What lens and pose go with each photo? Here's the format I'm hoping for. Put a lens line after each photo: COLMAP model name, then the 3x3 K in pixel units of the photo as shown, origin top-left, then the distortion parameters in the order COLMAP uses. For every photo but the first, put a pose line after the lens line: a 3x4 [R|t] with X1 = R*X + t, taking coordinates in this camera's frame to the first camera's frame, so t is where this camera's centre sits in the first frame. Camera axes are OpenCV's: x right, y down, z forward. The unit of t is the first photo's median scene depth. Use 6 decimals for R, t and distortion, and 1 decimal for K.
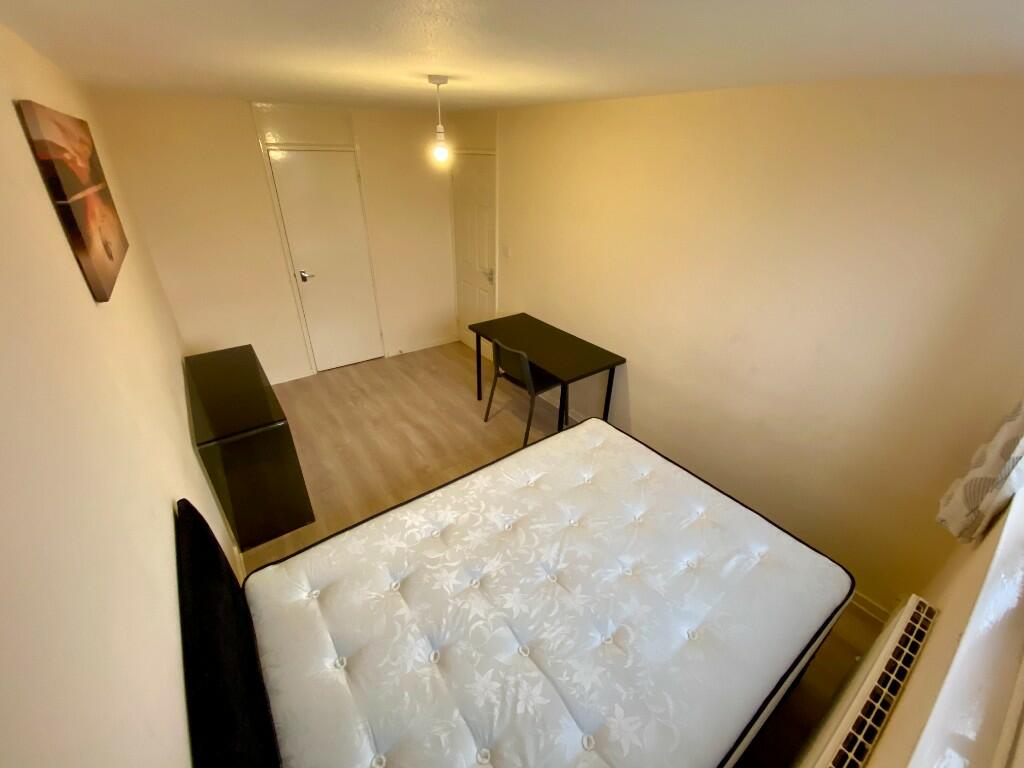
lens RADIAL K [[415.0, 0, 507.7], [0, 415.0, 382.1], [0, 0, 1]] dist [0.023030, -0.023278]
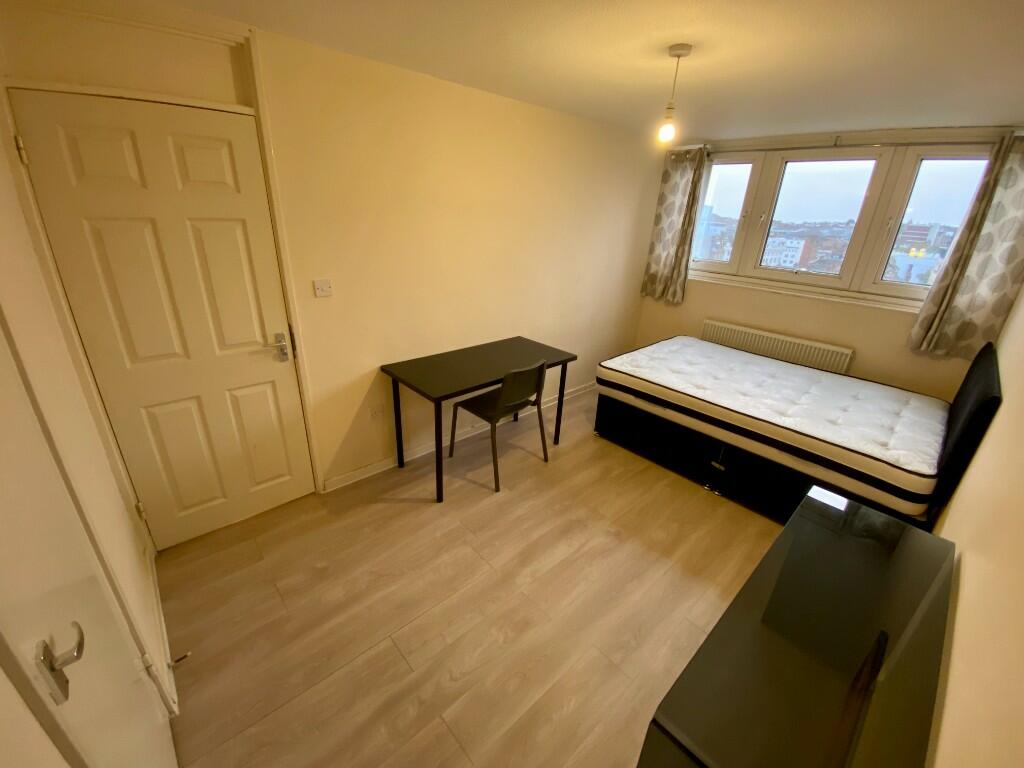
lens RADIAL K [[415.0, 0, 507.7], [0, 415.0, 382.1], [0, 0, 1]] dist [0.023030, -0.023278]
pose [[-0.108157, -0.402737, 0.908903, -0.623715], [0.437073, 0.801901, 0.407335, -0.342143], [-0.892899, 0.441313, 0.089294, 0.790676]]
